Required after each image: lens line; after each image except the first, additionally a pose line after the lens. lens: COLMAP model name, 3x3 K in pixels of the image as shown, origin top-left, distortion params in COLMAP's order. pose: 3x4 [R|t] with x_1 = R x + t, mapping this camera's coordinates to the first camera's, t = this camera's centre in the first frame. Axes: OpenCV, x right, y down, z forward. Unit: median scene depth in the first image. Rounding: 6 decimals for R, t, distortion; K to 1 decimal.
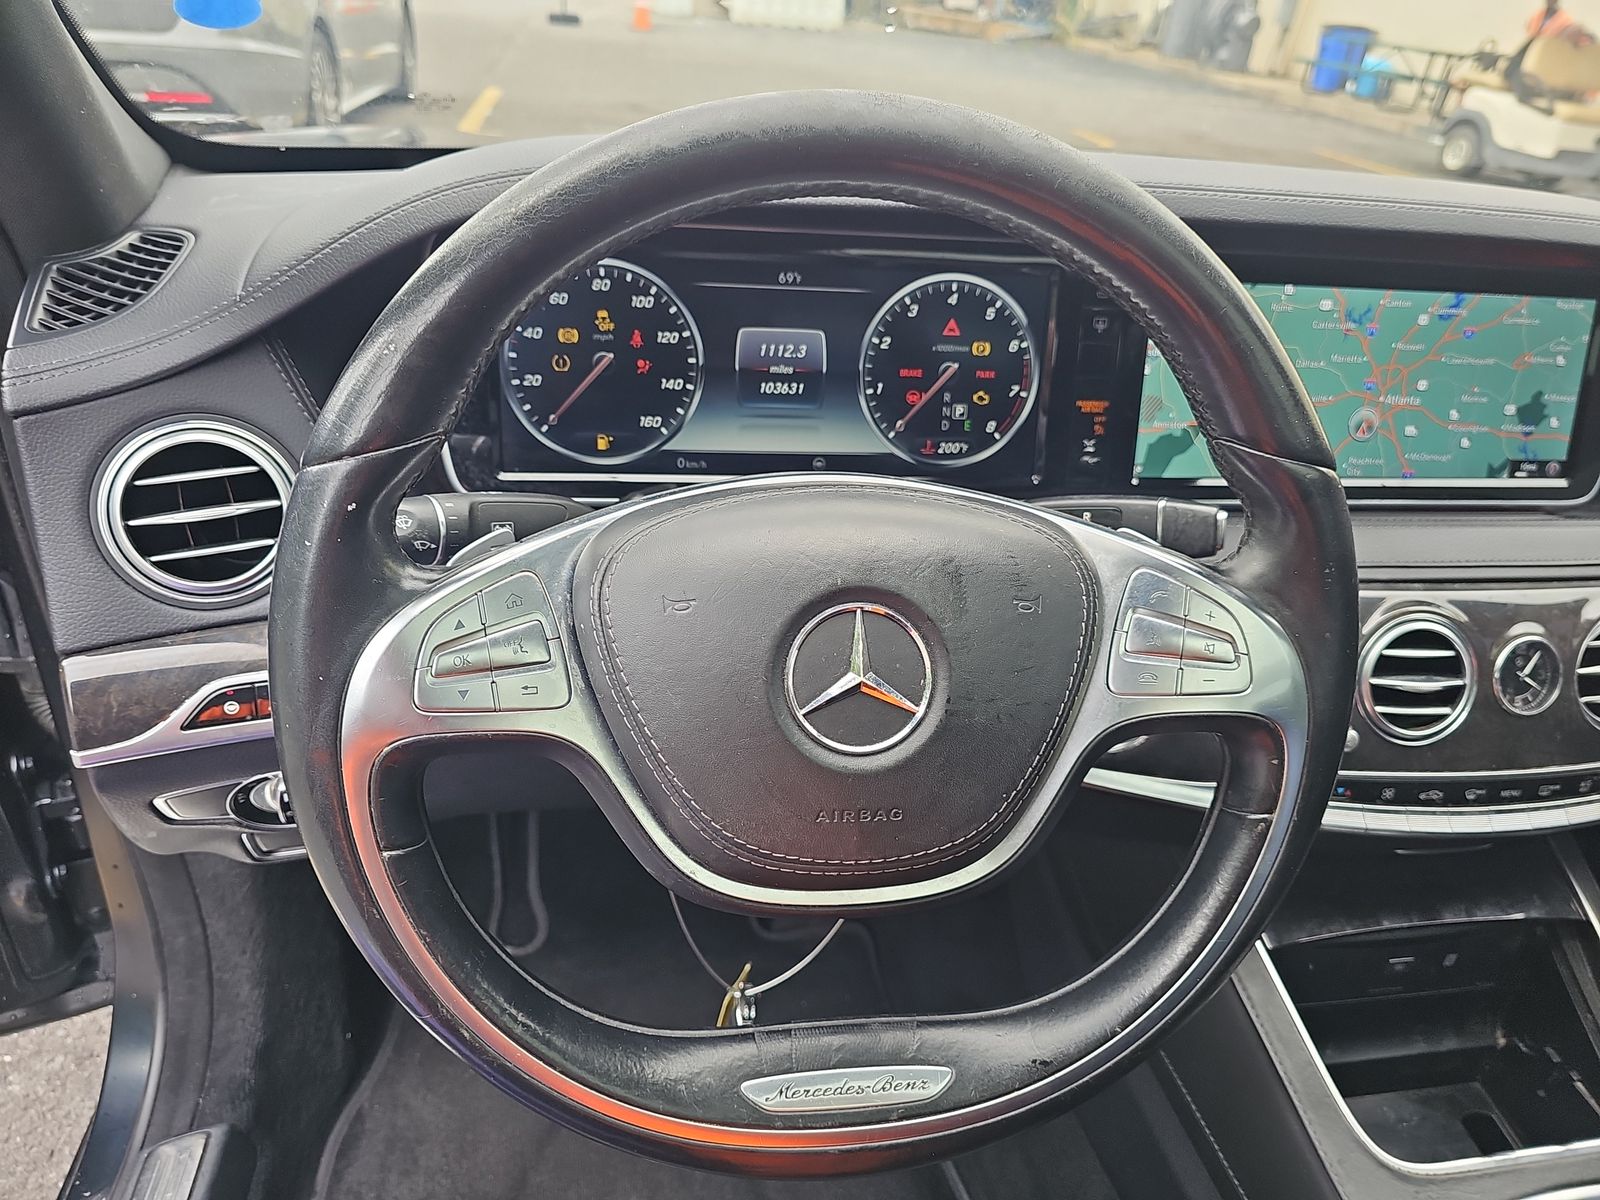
lens RADIAL K [[1141.9, 0, 844.6], [0, 1141.9, 652.0], [0, 0, 1]] dist [0.084323, -0.122737]
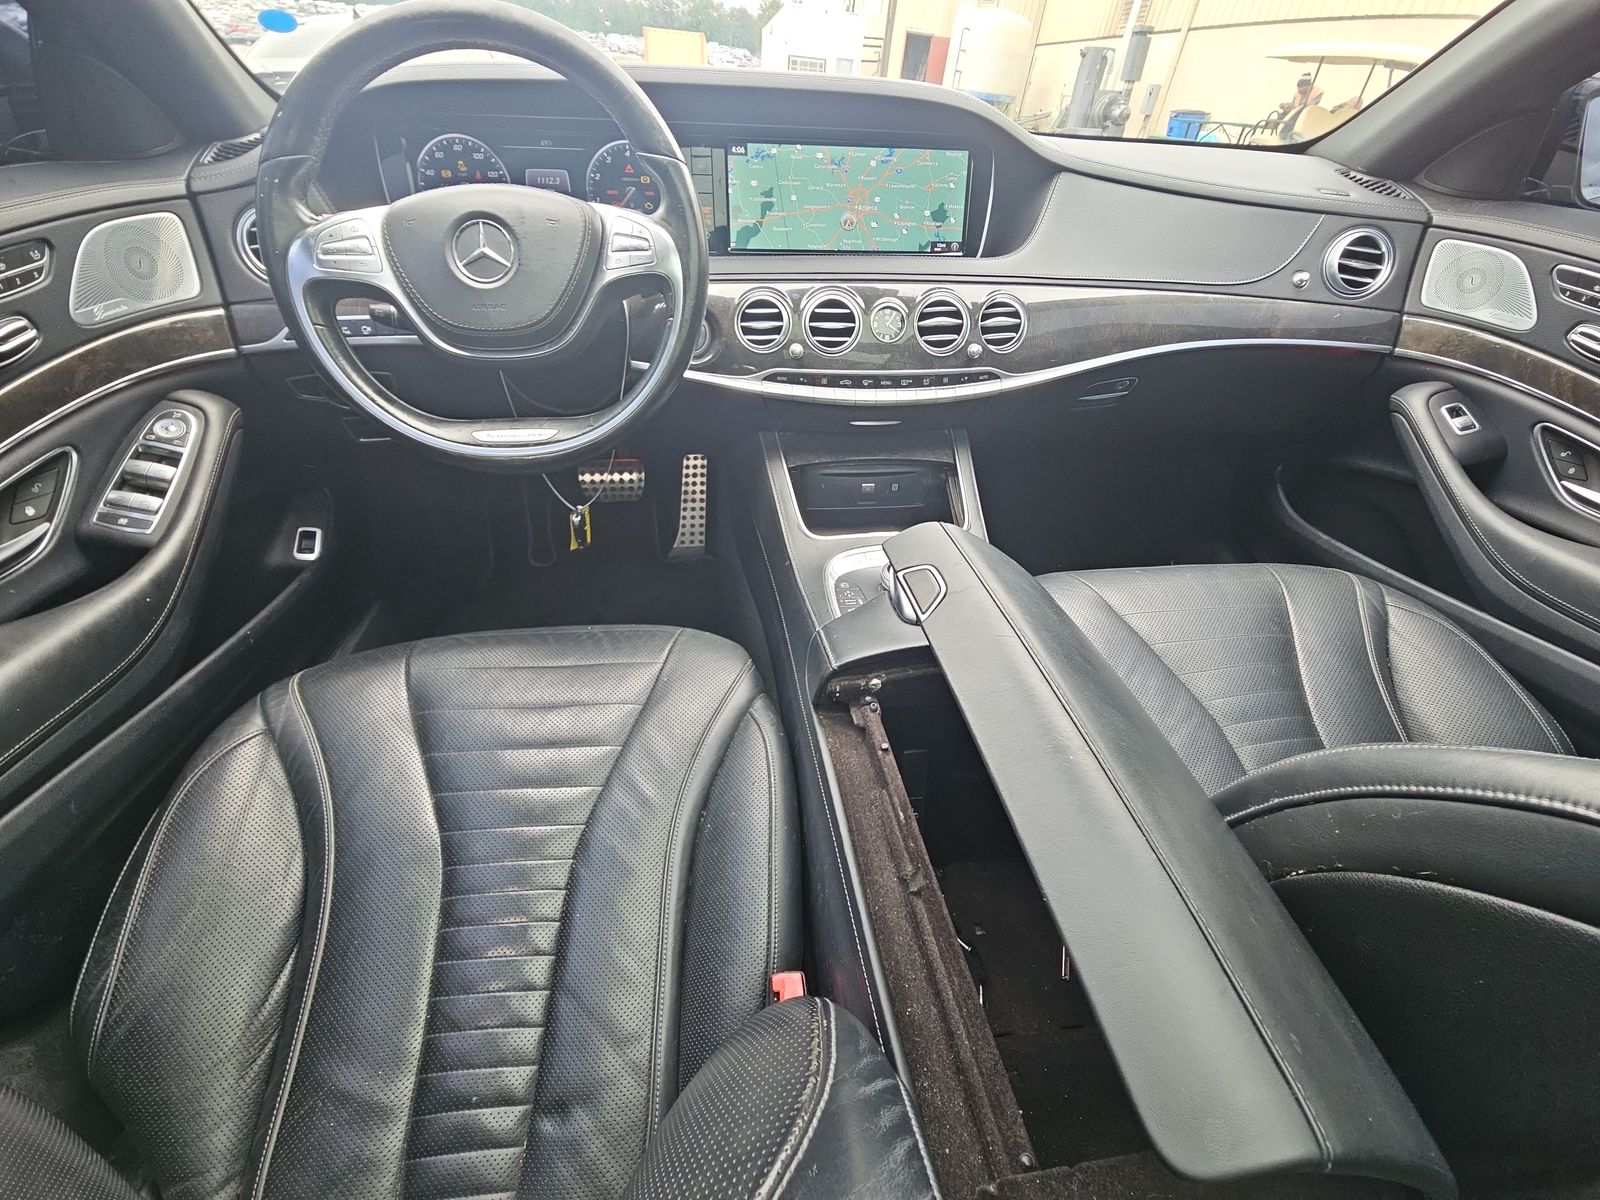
lens RADIAL K [[681.9, 0, 793.4], [0, 681.9, 621.5], [0, 0, 1]] dist [0.003631, -0.000082]
pose [[0.996488, -0.002616, -0.083696, 0.513098], [0.012926, 0.992337, 0.122880, 0.411817], [0.082733, -0.123531, 0.988886, -0.345087]]
